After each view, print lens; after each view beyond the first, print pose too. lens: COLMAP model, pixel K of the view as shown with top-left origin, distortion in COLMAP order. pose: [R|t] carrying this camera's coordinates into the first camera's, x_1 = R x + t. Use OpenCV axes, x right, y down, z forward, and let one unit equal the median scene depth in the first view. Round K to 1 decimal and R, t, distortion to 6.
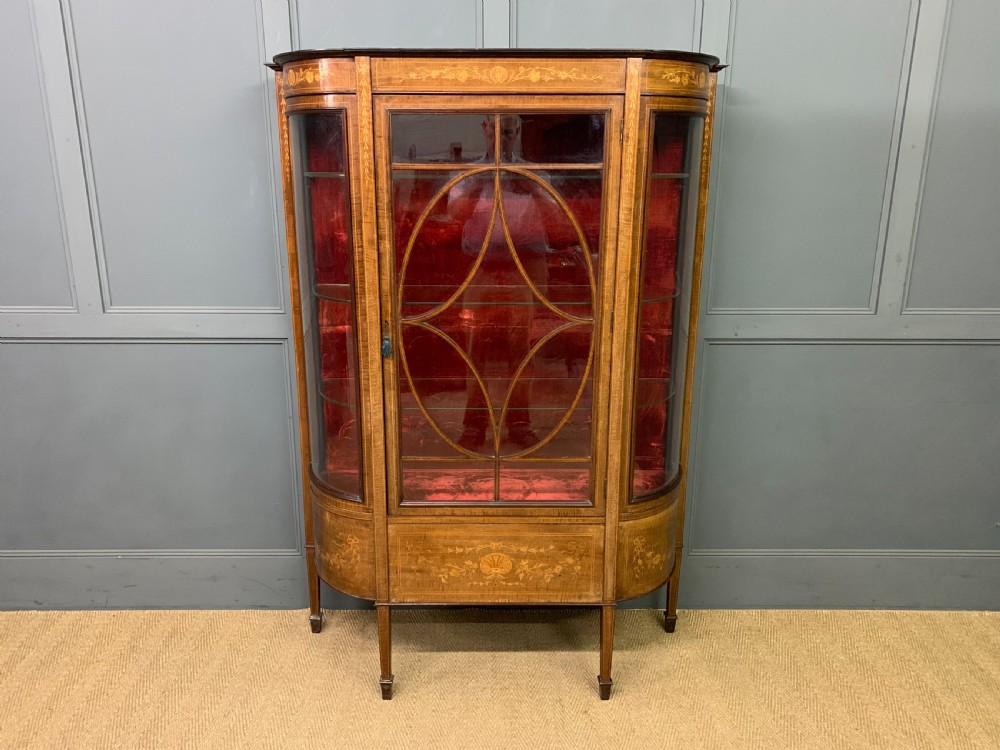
lens RADIAL K [[754.9, 0, 495.3], [0, 754.9, 368.6], [0, 0, 1]] dist [0.044133, -0.045651]
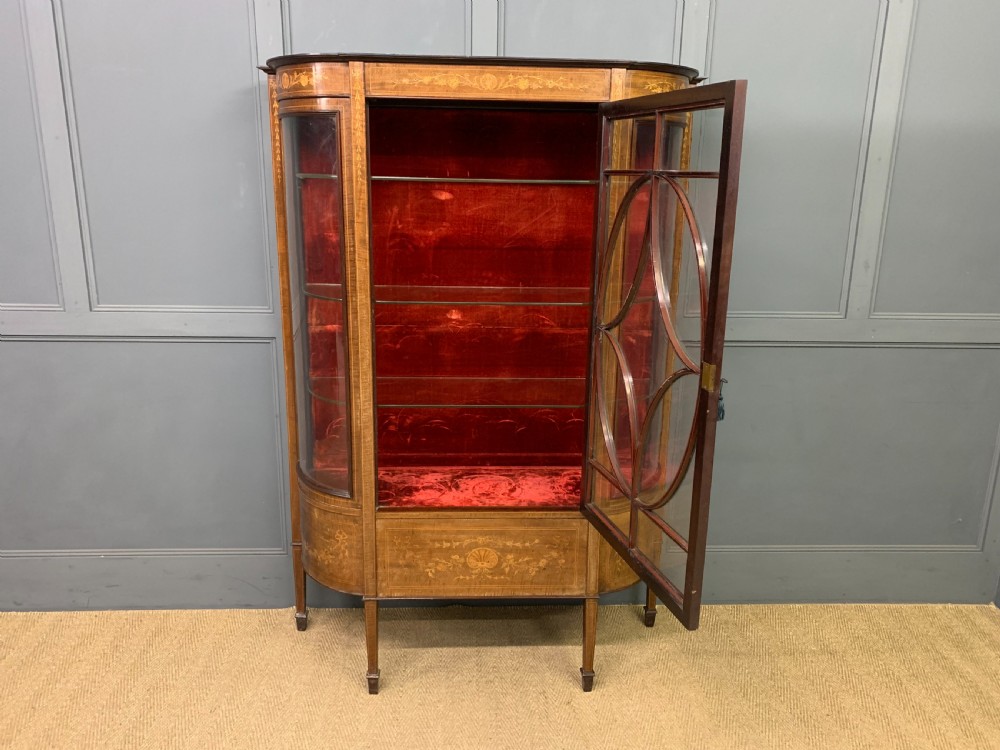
lens RADIAL K [[756.2, 0, 505.5], [0, 756.2, 368.2], [0, 0, 1]] dist [0.042506, -0.045584]
pose [[0.999061, 0.004415, 0.043092, -0.013247], [-0.003846, 0.999905, -0.013271, 0.014792], [-0.043147, 0.013093, 0.998983, -0.028149]]
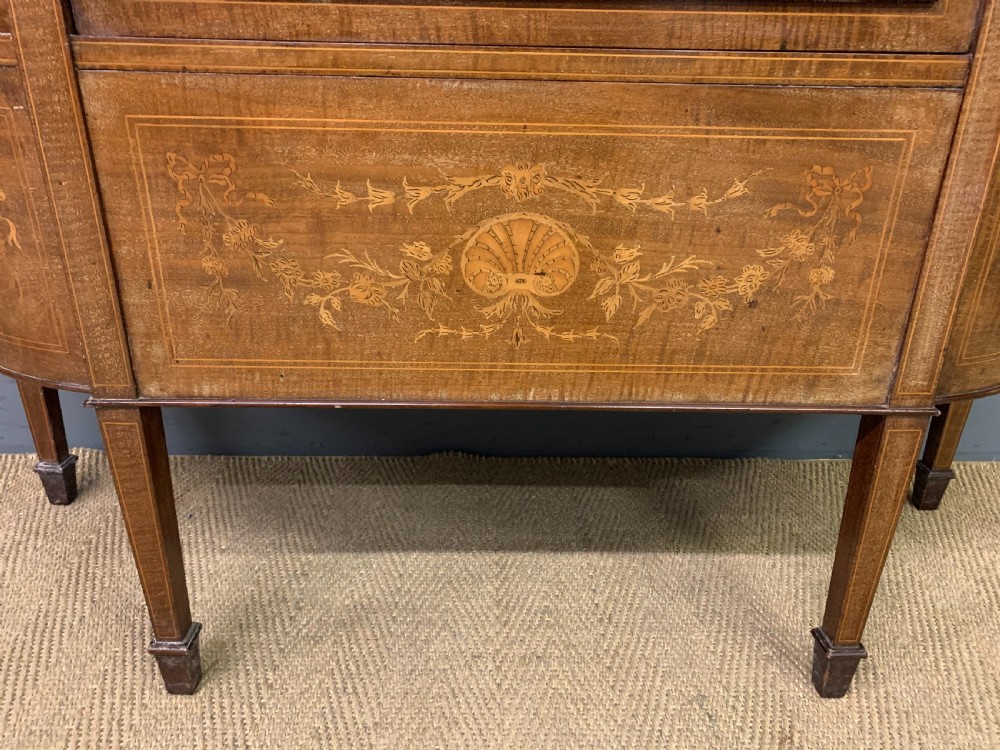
lens RADIAL K [[765.6, 0, 506.1], [0, 765.6, 377.1], [0, 0, 1]] dist [0.015850, -0.006776]
pose [[0.999802, 0.011135, 0.016508, -0.008268], [-0.013607, 0.987320, 0.158156, 0.258037], [-0.014537, -0.158350, 0.987276, 0.728646]]
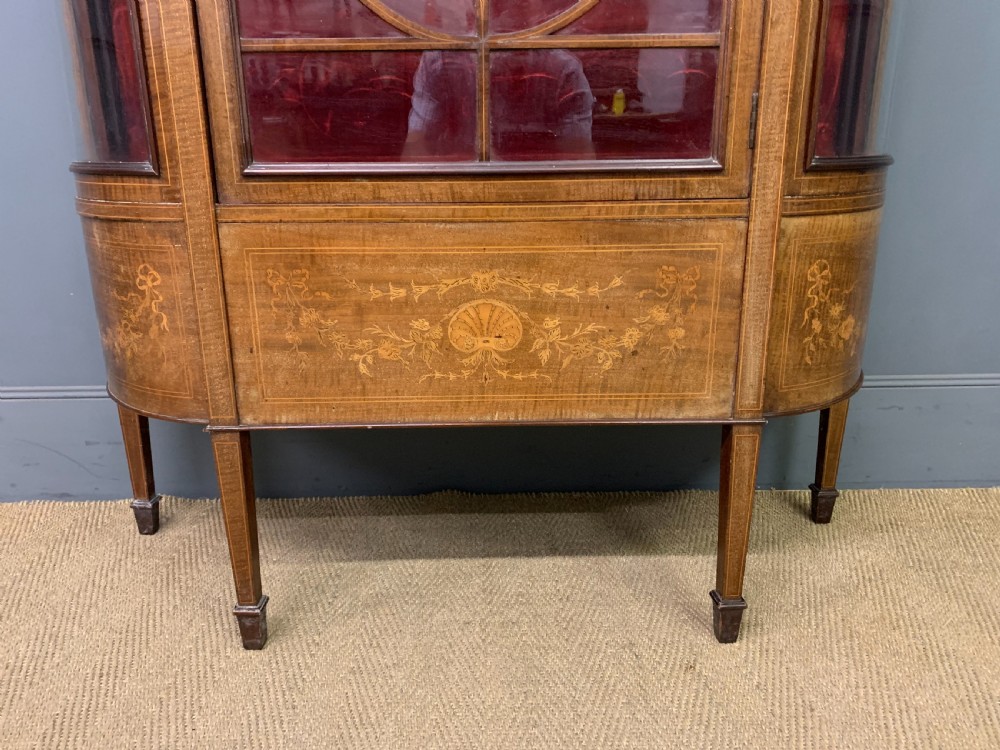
lens RADIAL K [[758.3, 0, 500.0], [0, 758.3, 375.0], [0, 0, 1]] dist [0.095787, -0.190831]
pose [[0.999885, -0.014269, 0.005061, 0.006605], [0.014108, 0.999434, 0.030526, 0.273079], [-0.005494, -0.030451, 0.999521, 0.573748]]
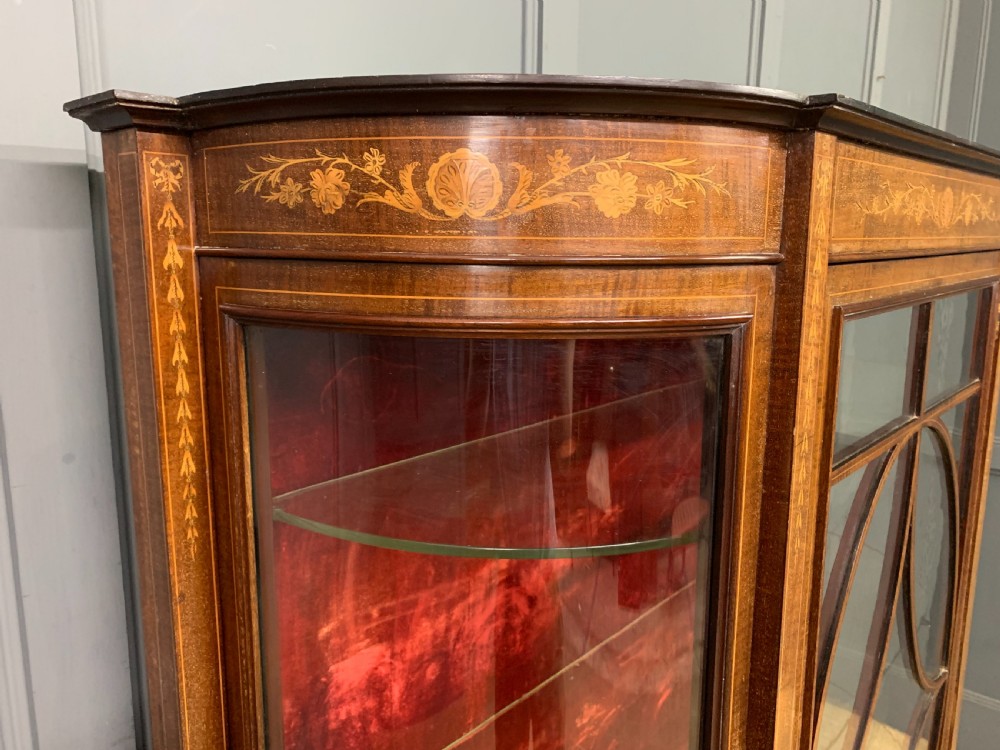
lens RADIAL K [[772.2, 0, 490.2], [0, 772.2, 373.3], [0, 0, 1]] dist [0.042728, -0.000929]
pose [[0.684464, -0.129924, 0.717377, -0.392126], [0.190209, 0.981737, -0.003680, -0.293182], [-0.703797, 0.138970, 0.696676, 0.758738]]
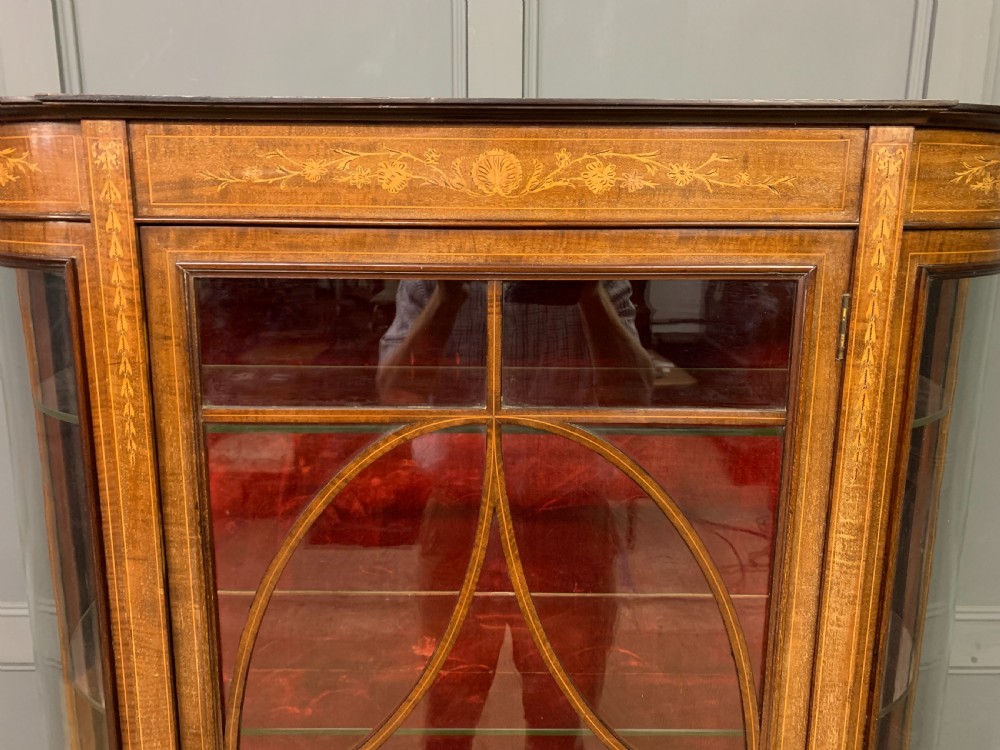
lens RADIAL K [[756.2, 0, 505.5], [0, 756.2, 368.2], [0, 0, 1]] dist [0.042506, -0.045584]
pose [[0.999990, 0.003753, -0.002608, 0.008044], [-0.003905, 0.998145, -0.060758, -0.233433], [0.002375, 0.060768, 0.998149, 0.554939]]
